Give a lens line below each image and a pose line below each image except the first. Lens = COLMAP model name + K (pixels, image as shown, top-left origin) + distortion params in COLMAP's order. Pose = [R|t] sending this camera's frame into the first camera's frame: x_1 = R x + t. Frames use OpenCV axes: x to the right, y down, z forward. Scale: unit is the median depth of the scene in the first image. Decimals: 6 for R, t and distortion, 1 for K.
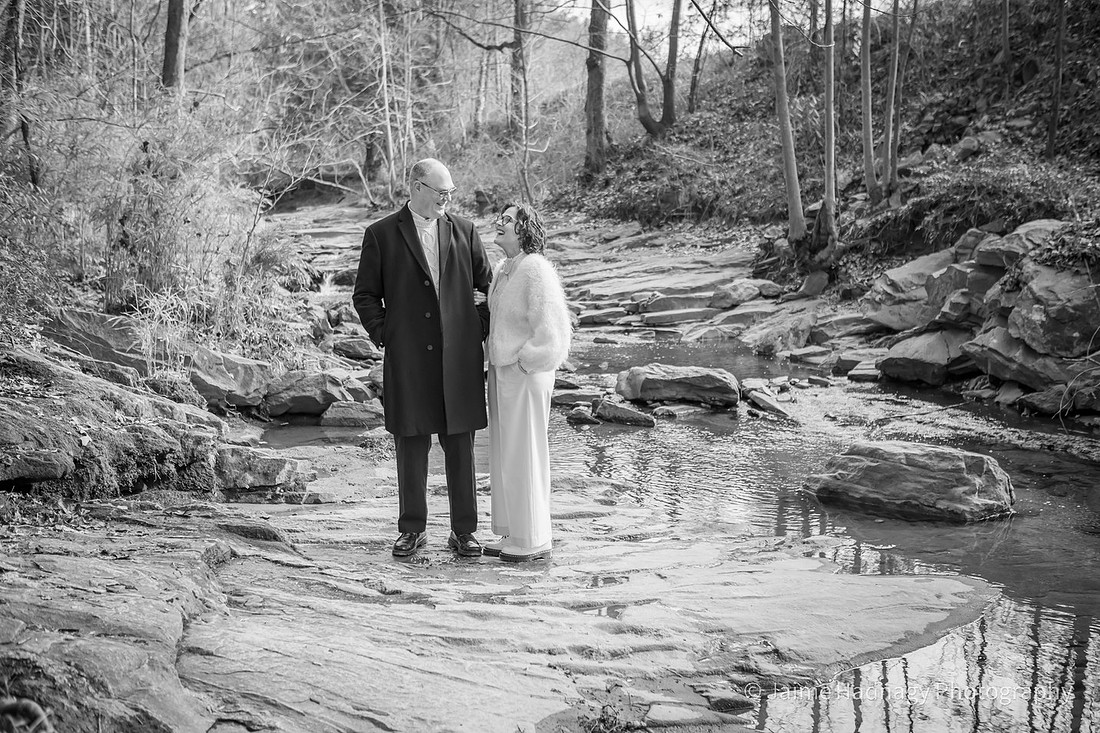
lens RADIAL K [[1216.9, 0, 550.0], [0, 1216.9, 366.5], [0, 0, 1]] dist [-0.049094, 0.013915]
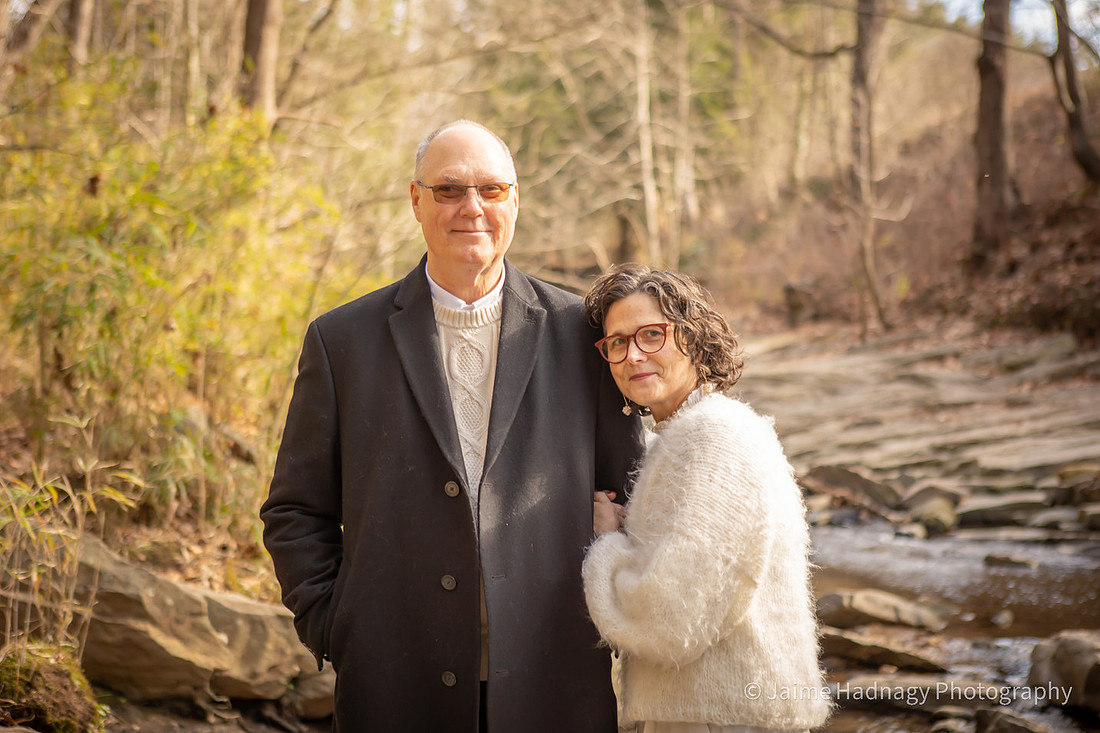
lens RADIAL K [[1877.6, 0, 550.0], [0, 1877.6, 366.5], [0, 0, 1]] dist [0.068056, 0.151263]
pose [[0.980876, -0.000812, -0.194630, 0.010042], [-0.019637, 0.994476, -0.103110, -0.015123], [0.193639, 0.104960, 0.975442, 0.157395]]
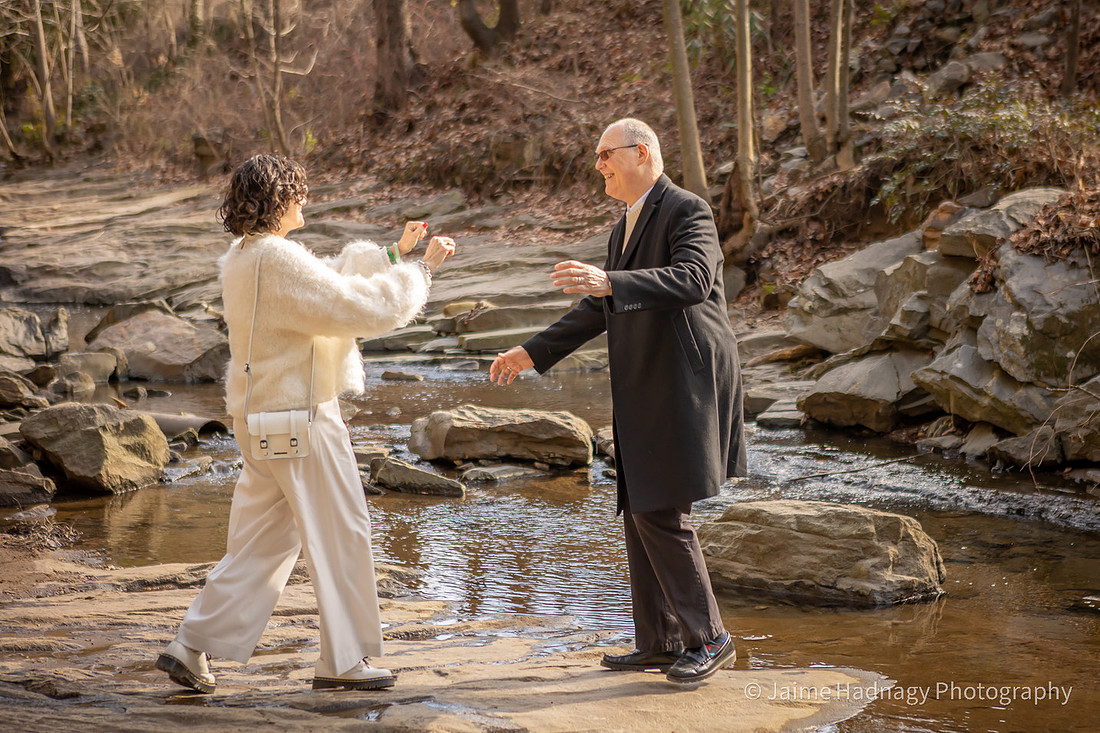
lens RADIAL K [[2054.7, 0, 639.1], [0, 2054.7, 419.7], [0, 0, 1]] dist [0.052957, 0.163763]
pose [[0.989002, -0.013805, 0.147255, 0.008989], [0.014726, 0.999878, -0.005164, 0.008295], [-0.147166, 0.007276, 0.989085, -0.082733]]
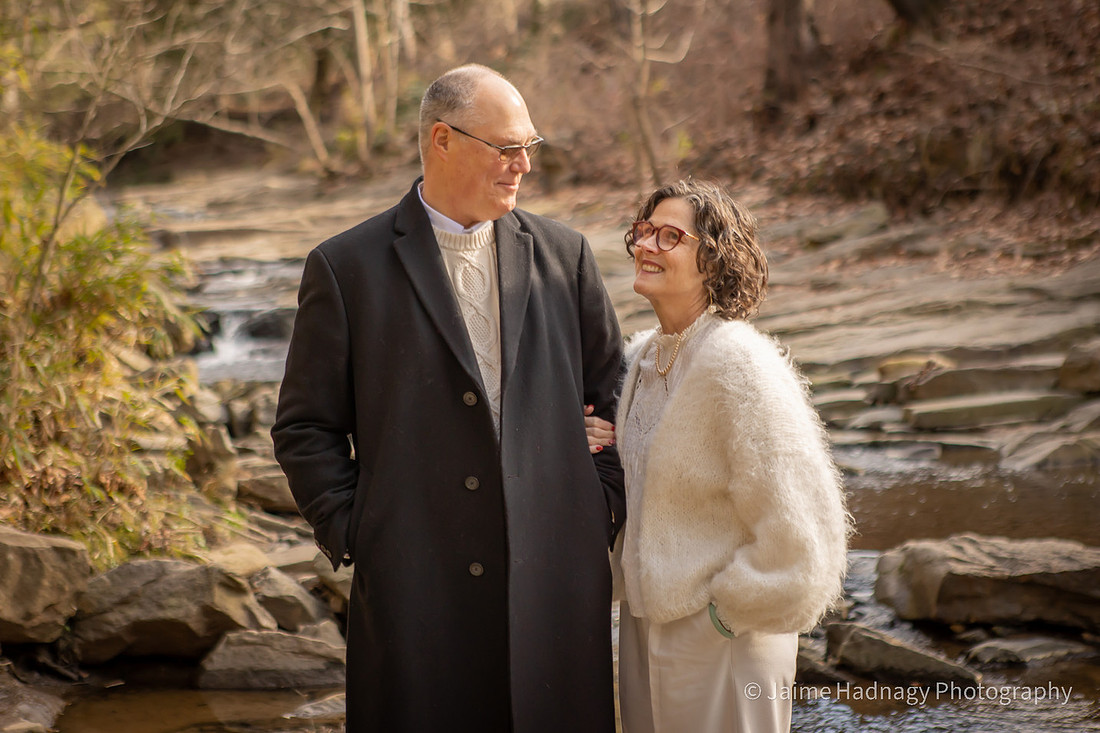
lens RADIAL K [[2402.7, 0, 563.1], [0, 2402.7, 329.9], [0, 0, 1]] dist [0.192531, 0.312593]
pose [[0.998847, -0.006461, -0.047574, -0.010390], [0.003377, 0.997903, -0.064637, -0.013346], [0.047892, 0.064402, 0.996774, 0.082588]]
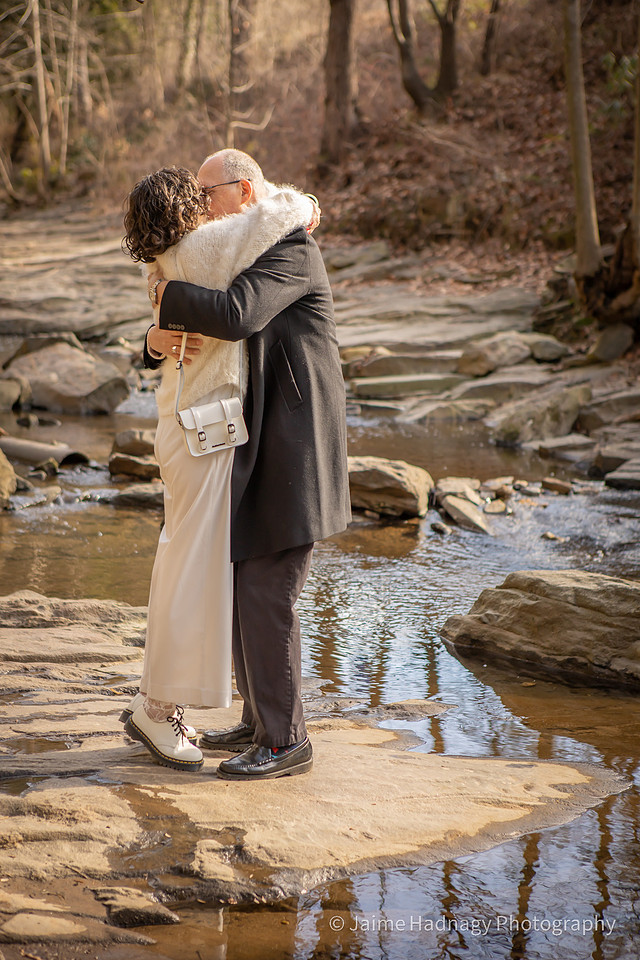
lens RADIAL K [[1866.4, 0, 320.0], [0, 1866.4, 480.0], [0, 0, 1]] dist [0.174857, 0.287670]
pose [[0.999308, 0.037144, -0.001937, 0.062690], [-0.037124, 0.999262, 0.009827, 0.002301], [0.002301, -0.009748, 0.999950, -0.025339]]
